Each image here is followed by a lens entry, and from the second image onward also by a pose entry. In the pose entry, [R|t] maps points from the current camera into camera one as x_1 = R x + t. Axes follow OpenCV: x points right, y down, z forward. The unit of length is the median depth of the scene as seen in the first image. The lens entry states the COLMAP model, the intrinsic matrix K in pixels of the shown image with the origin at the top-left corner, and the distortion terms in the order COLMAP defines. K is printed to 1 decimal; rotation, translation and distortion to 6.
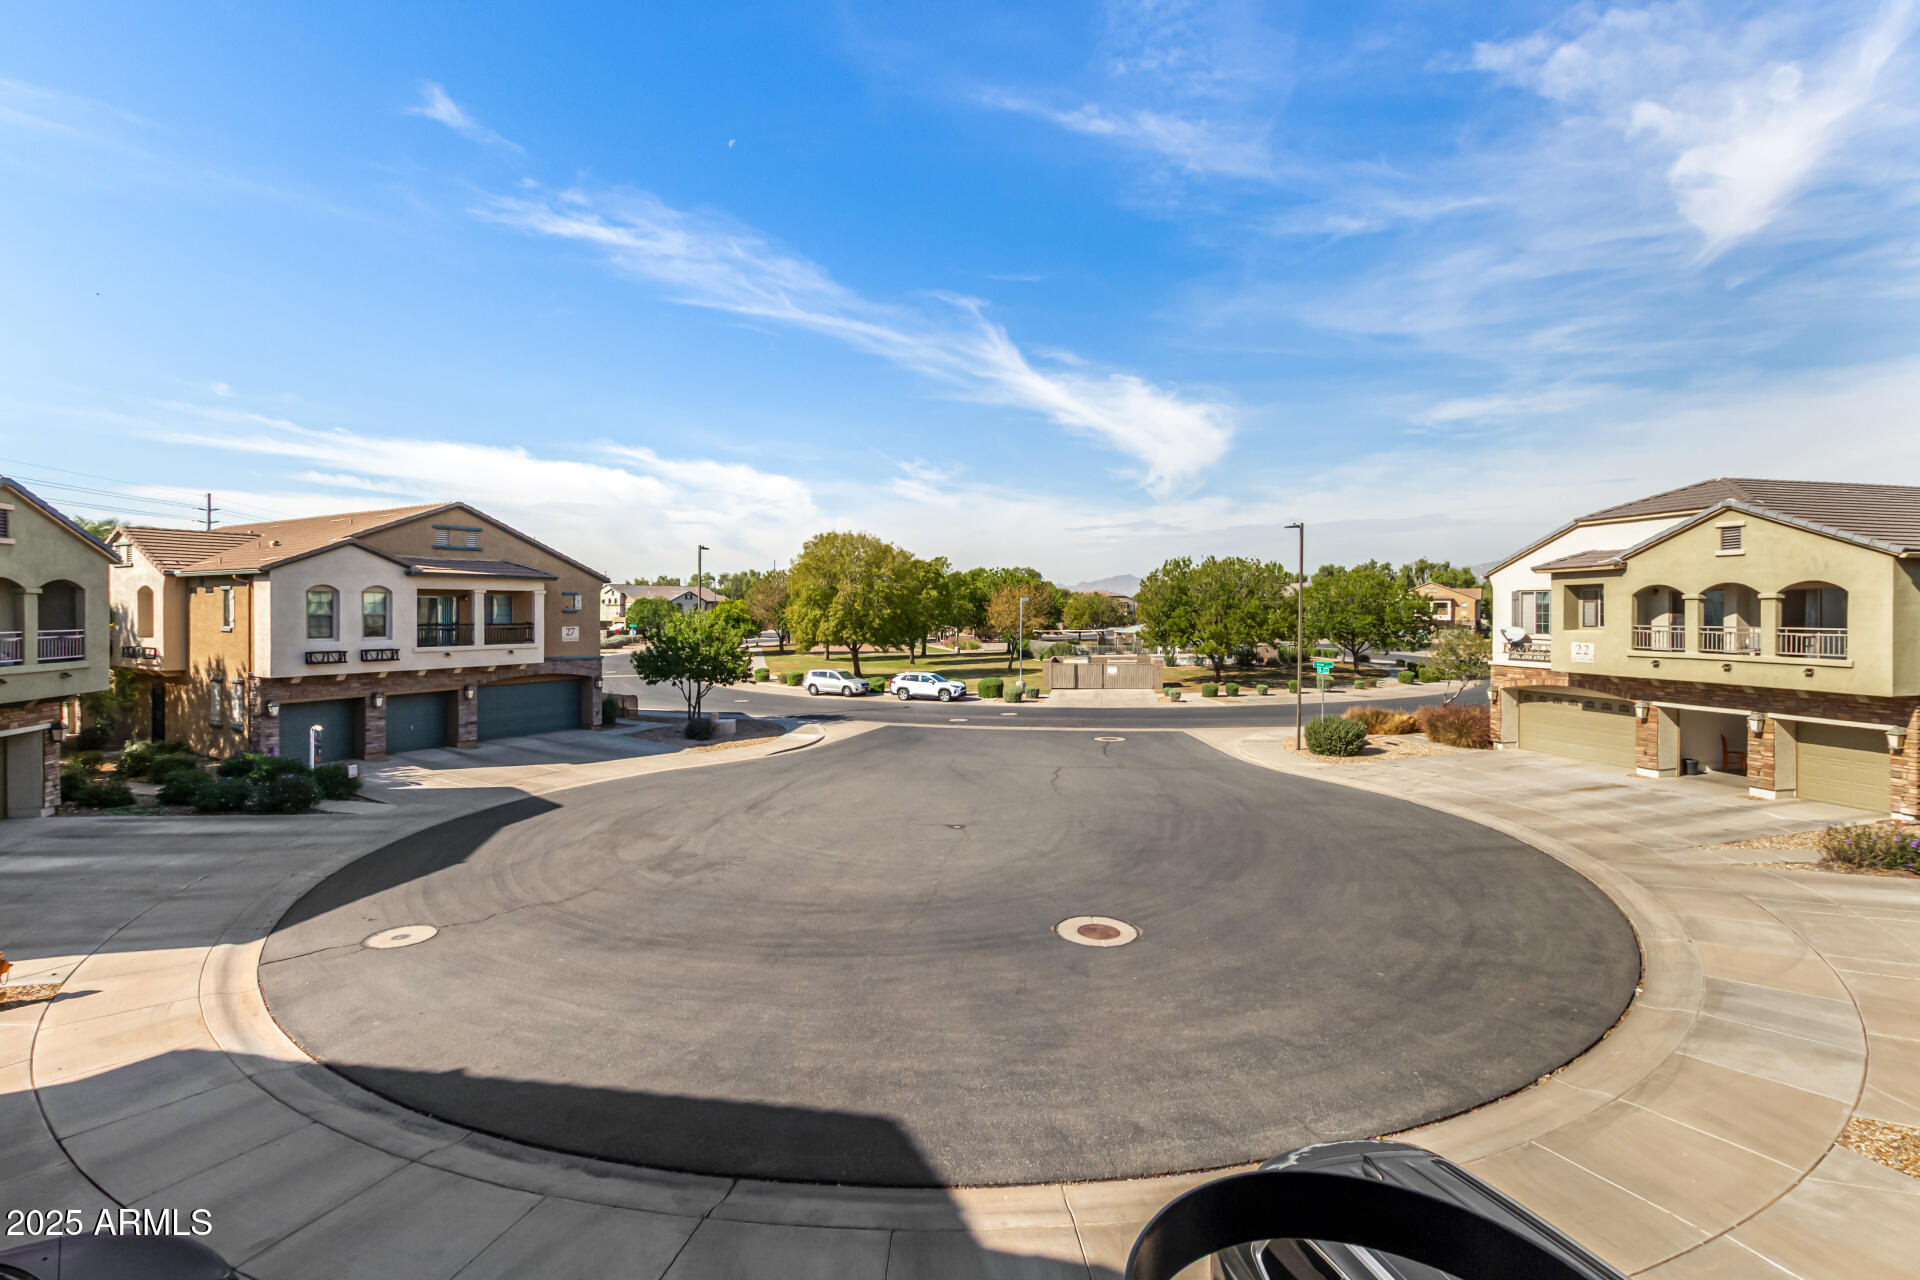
lens RADIAL K [[885.8, 0, 966.6], [0, 885.8, 630.1], [0, 0, 1]] dist [0.006663, -0.000354]
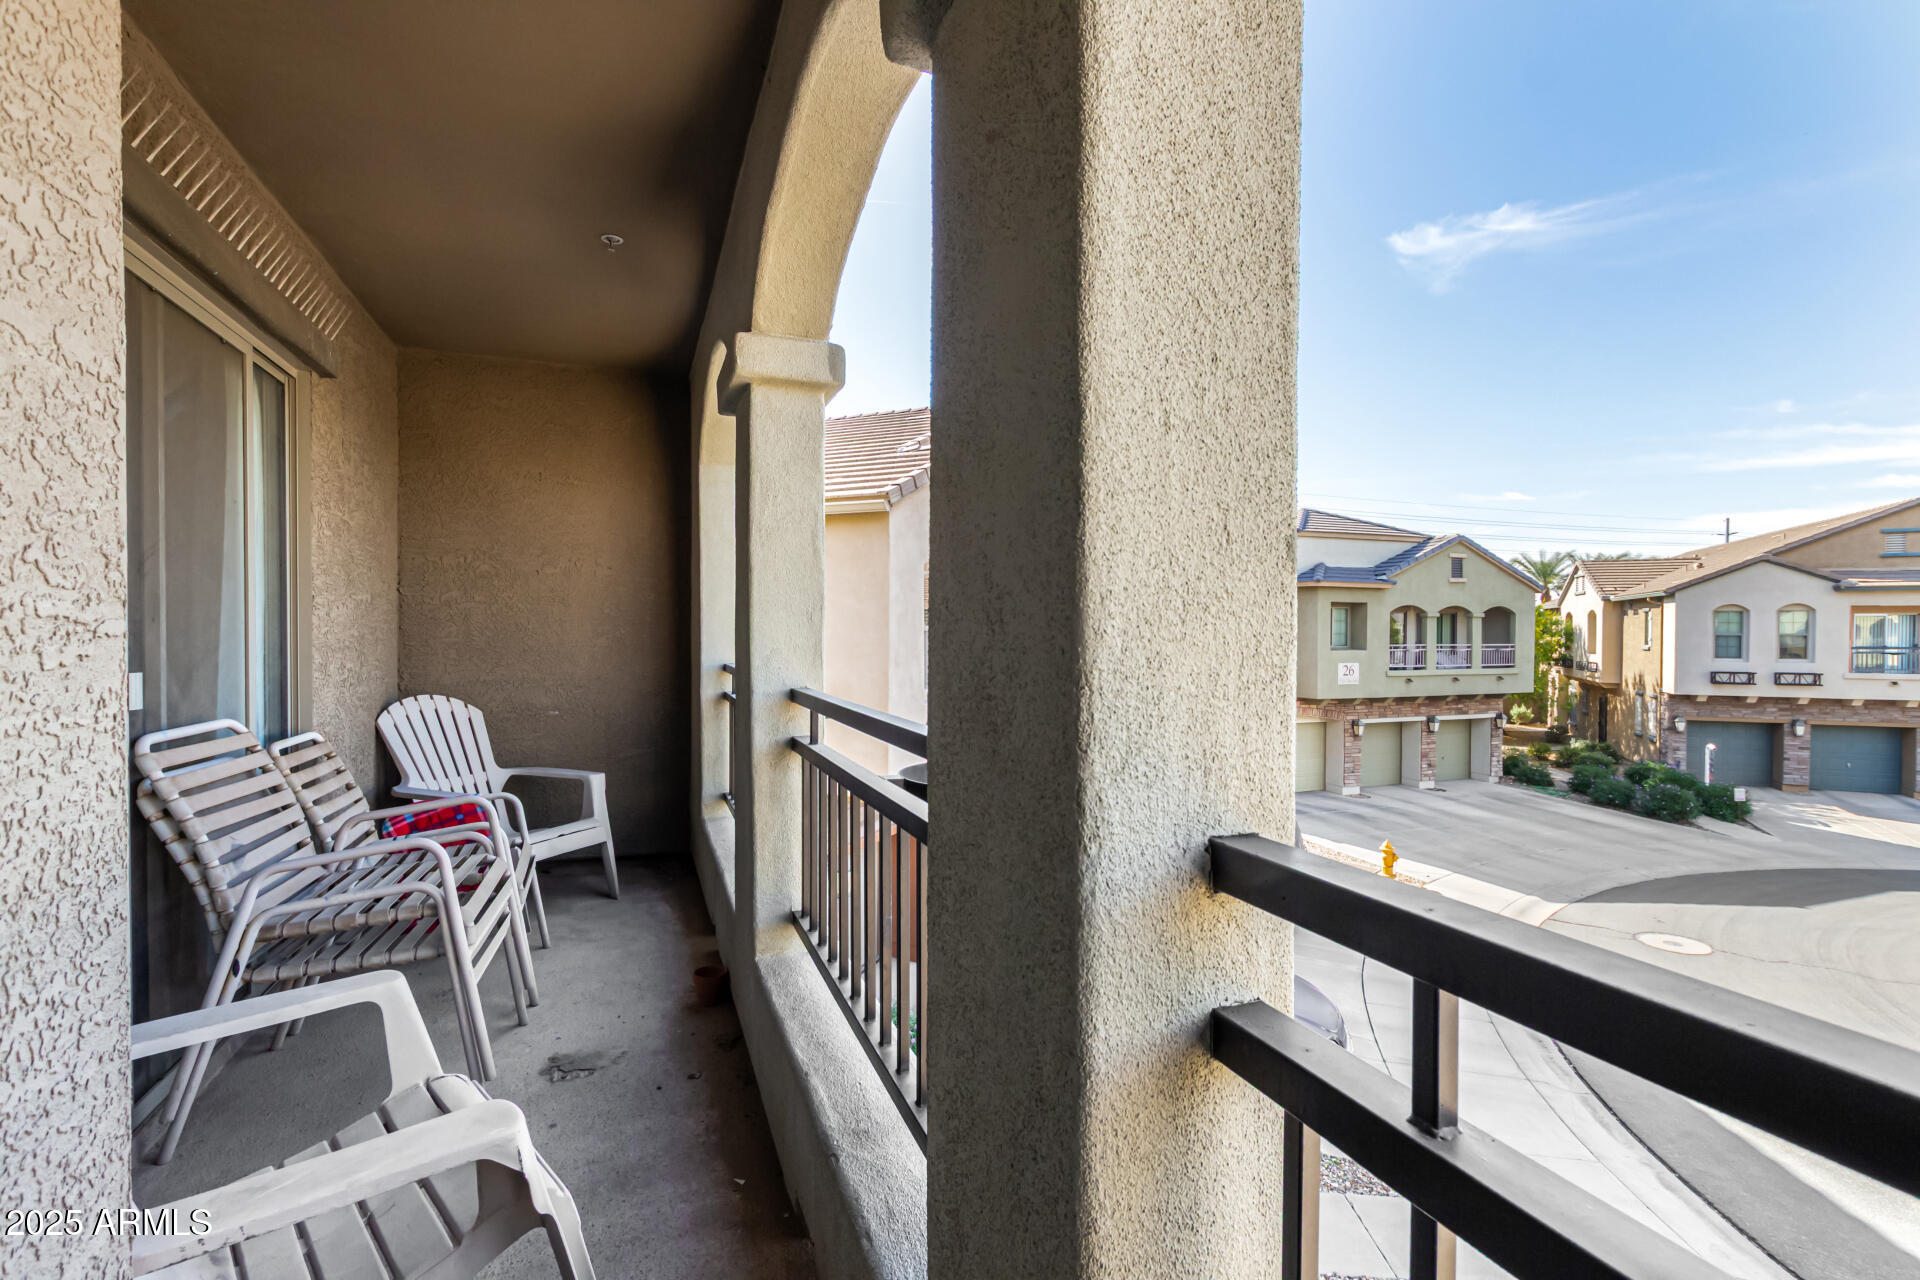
lens RADIAL K [[880.3, 0, 957.8], [0, 880.3, 631.8], [0, 0, 1]] dist [0.011587, -0.005362]
pose [[0.122323, -0.000004, -0.992490, 0.149593], [-0.026384, 0.999647, -0.003256, 0.005629], [0.992140, 0.026584, 0.122280, 0.024458]]
